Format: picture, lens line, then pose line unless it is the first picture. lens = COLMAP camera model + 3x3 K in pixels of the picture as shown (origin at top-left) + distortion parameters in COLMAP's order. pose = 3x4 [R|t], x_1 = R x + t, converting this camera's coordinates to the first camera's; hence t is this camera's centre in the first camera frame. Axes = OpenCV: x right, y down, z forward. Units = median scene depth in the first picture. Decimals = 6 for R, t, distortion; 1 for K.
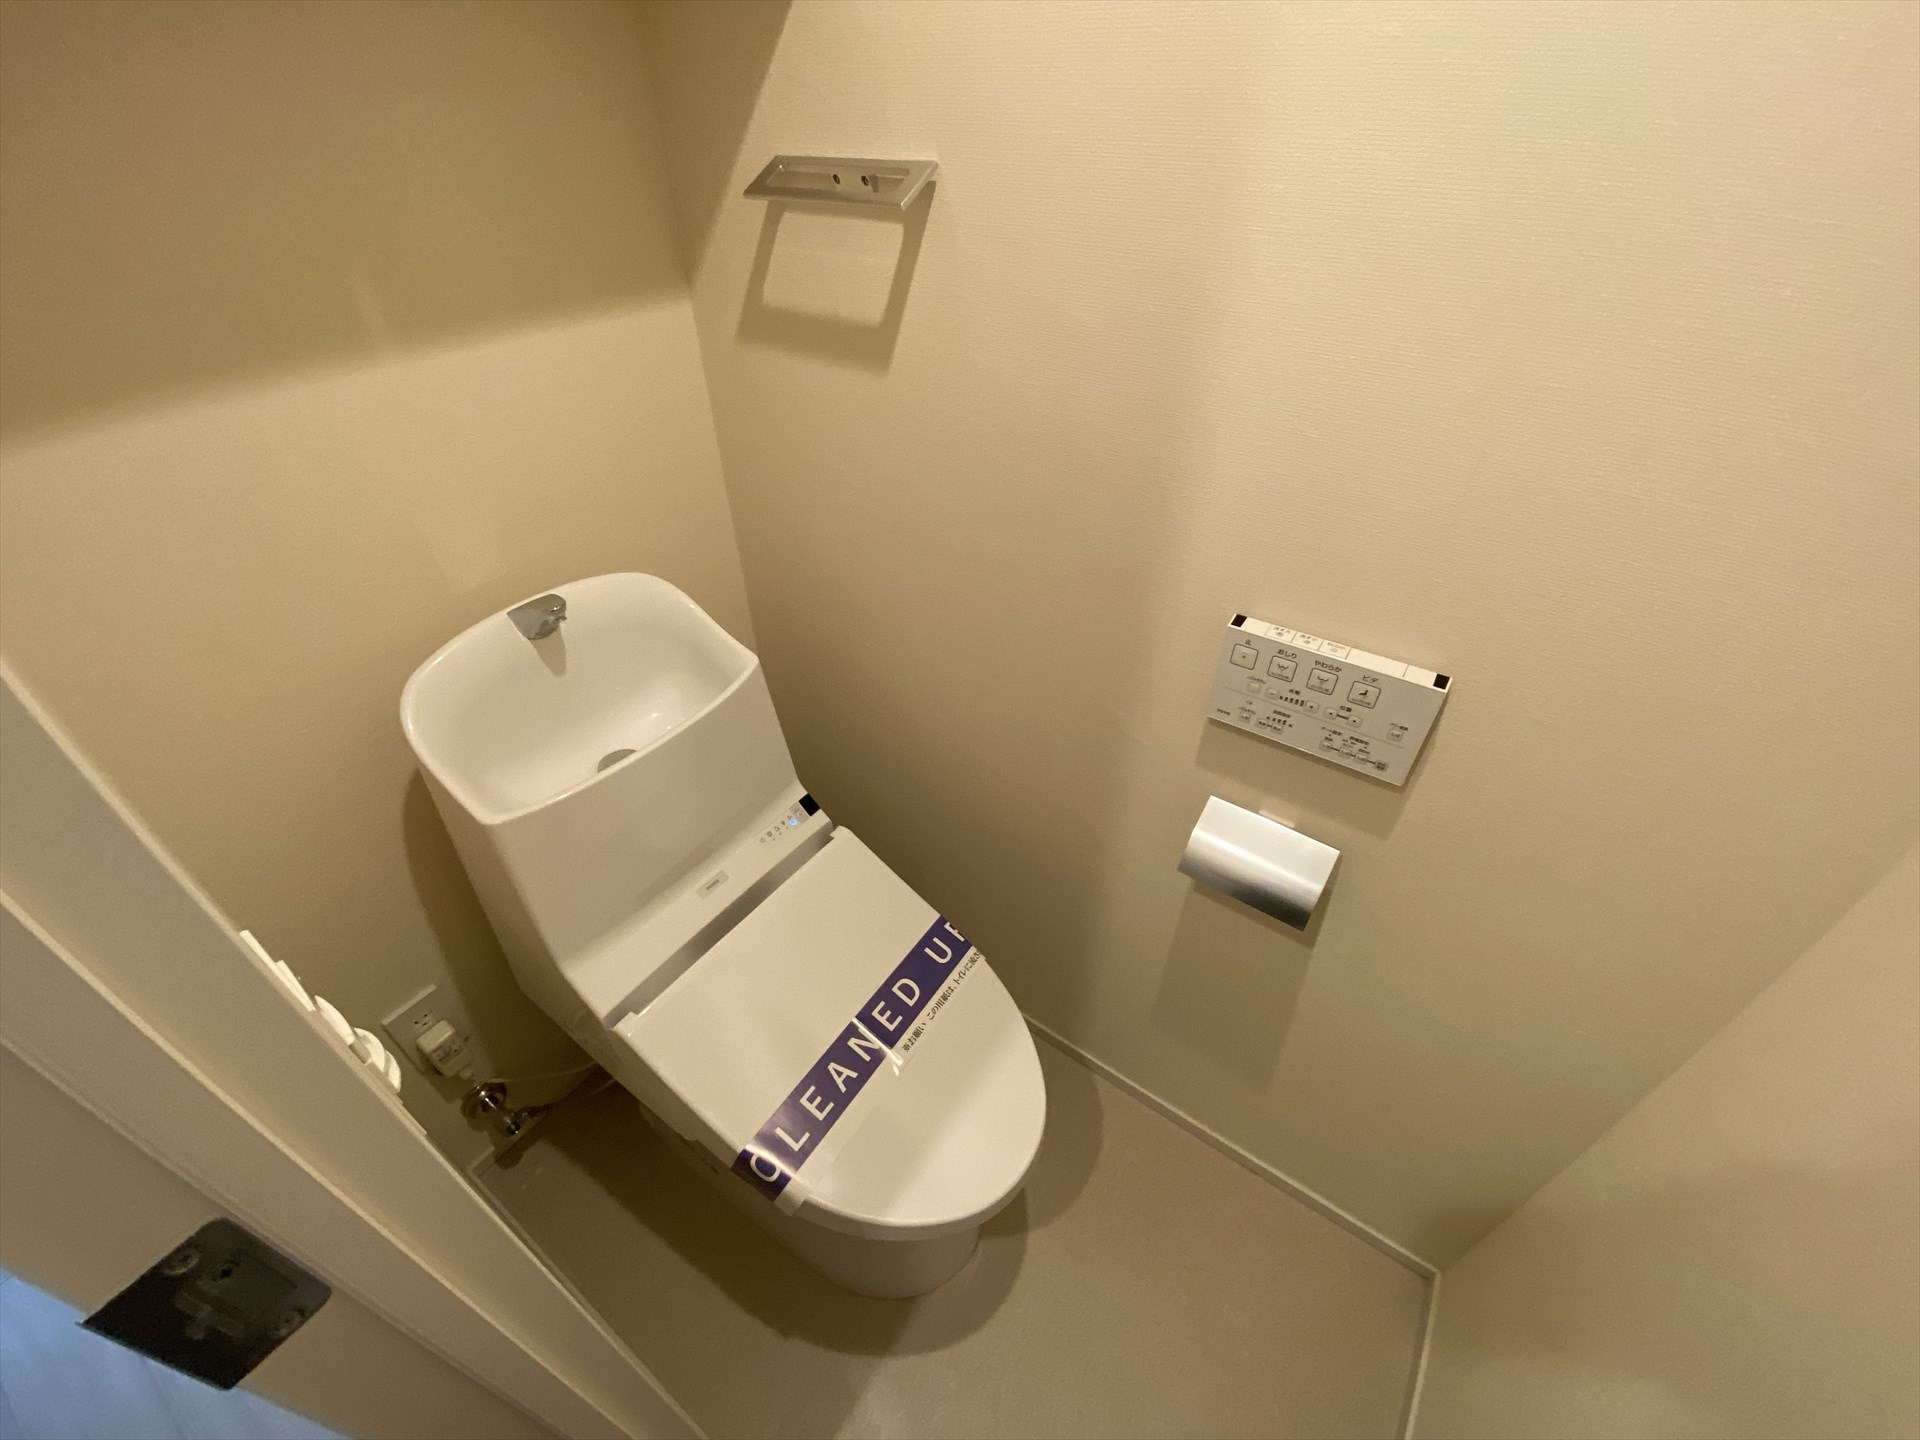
lens RADIAL K [[788.9, 0, 949.1], [0, 788.9, 714.2], [0, 0, 1]] dist [0.003533, 0.000068]
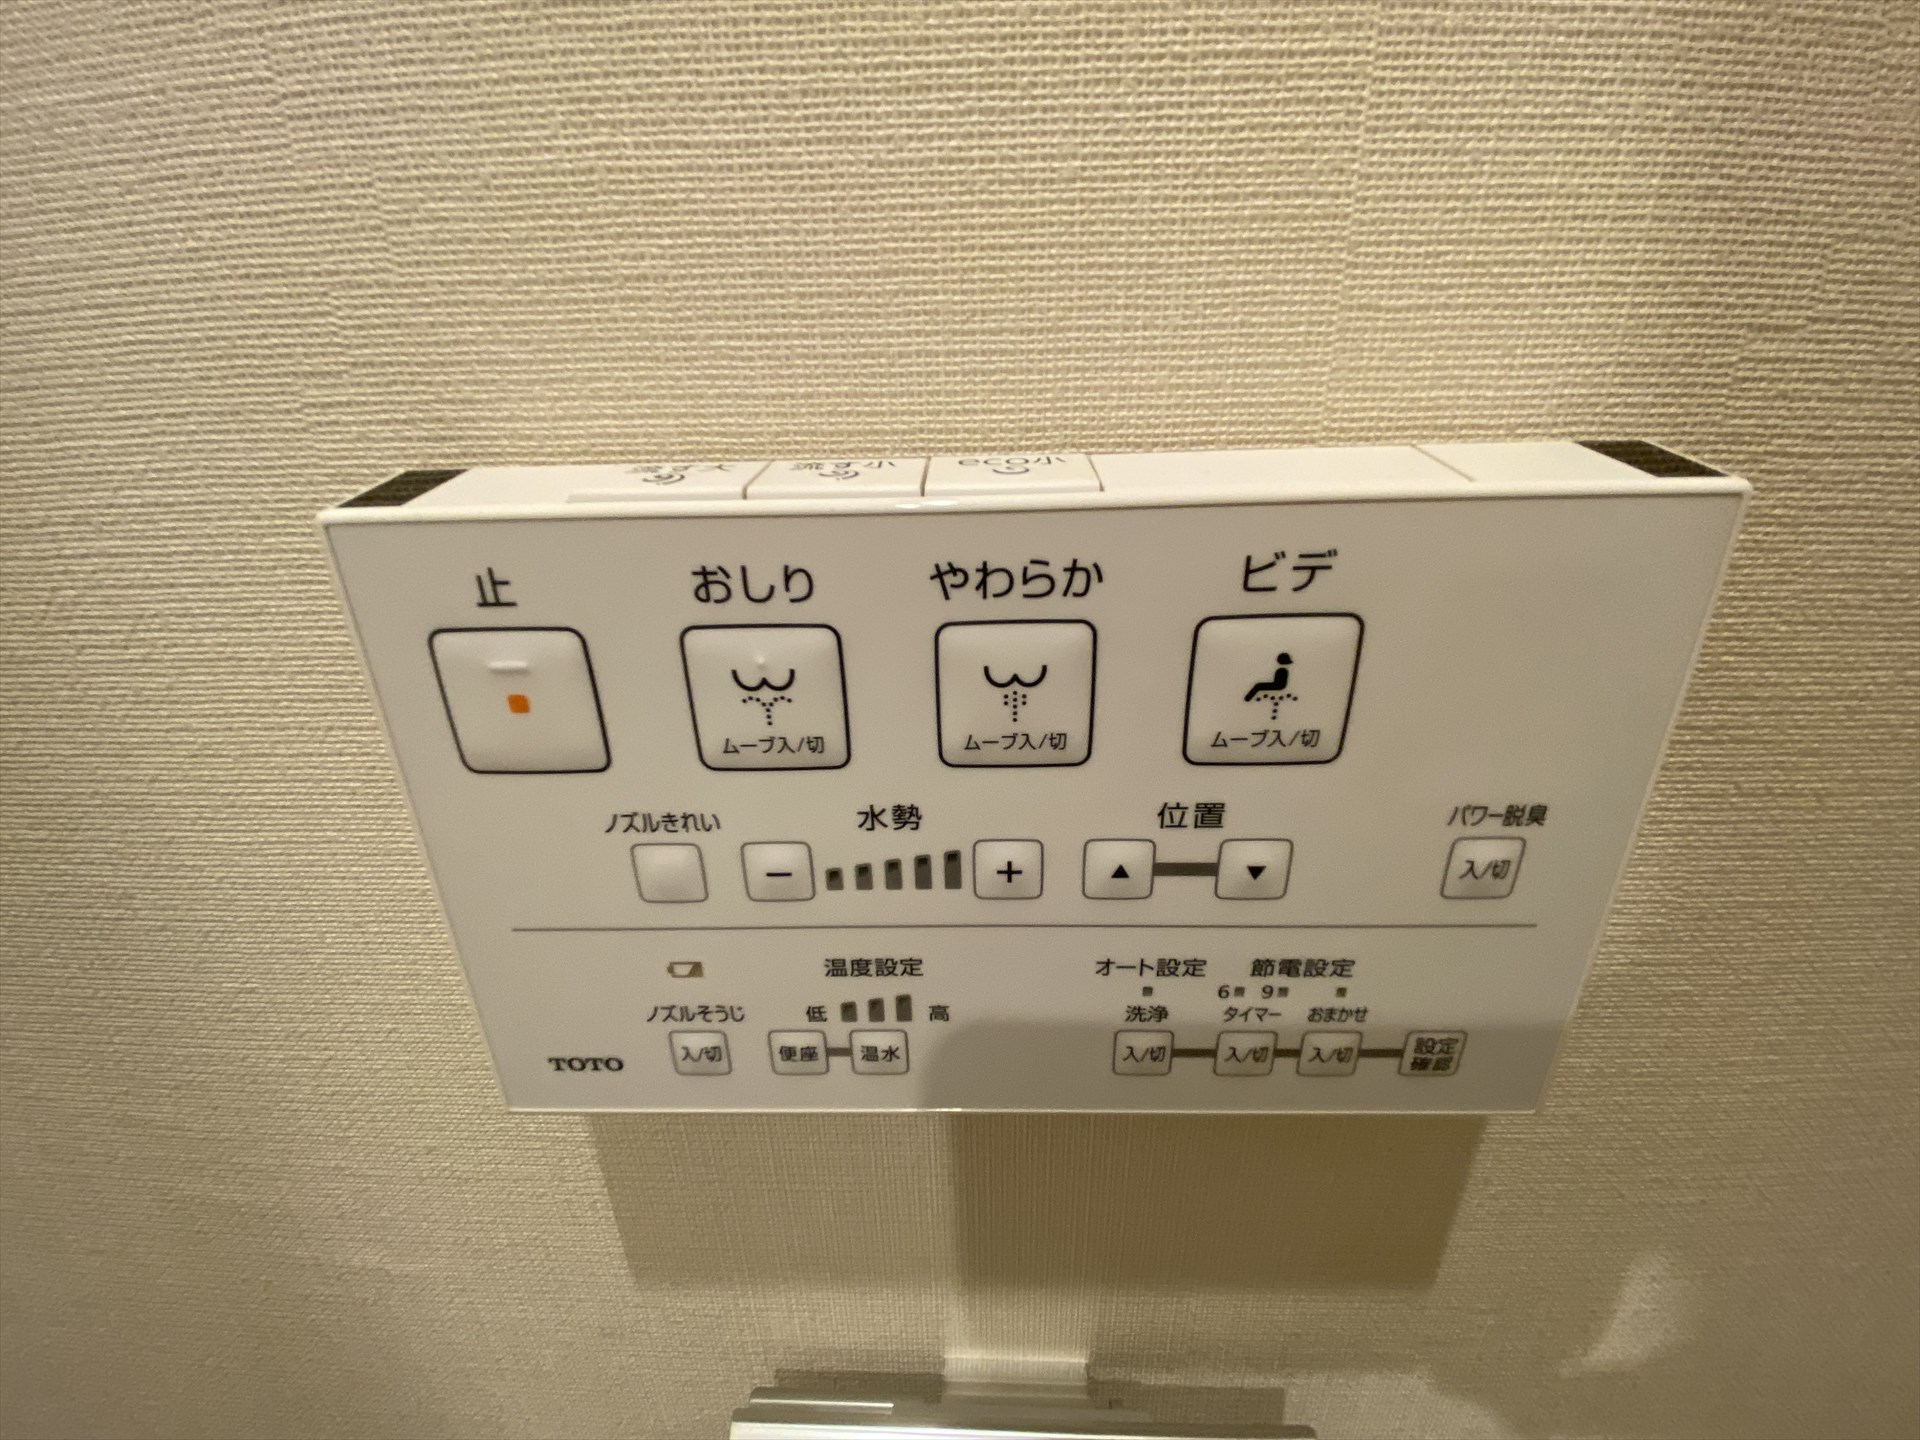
lens RADIAL K [[788.9, 0, 961.6], [0, 788.9, 714.9], [0, 0, 1]] dist [0.003533, 0.000068]
pose [[0.840295, -0.226219, 0.492675, 0.376941], [0.356710, 0.915055, -0.188236, -0.011858], [-0.408242, 0.333916, 0.849611, 0.853644]]
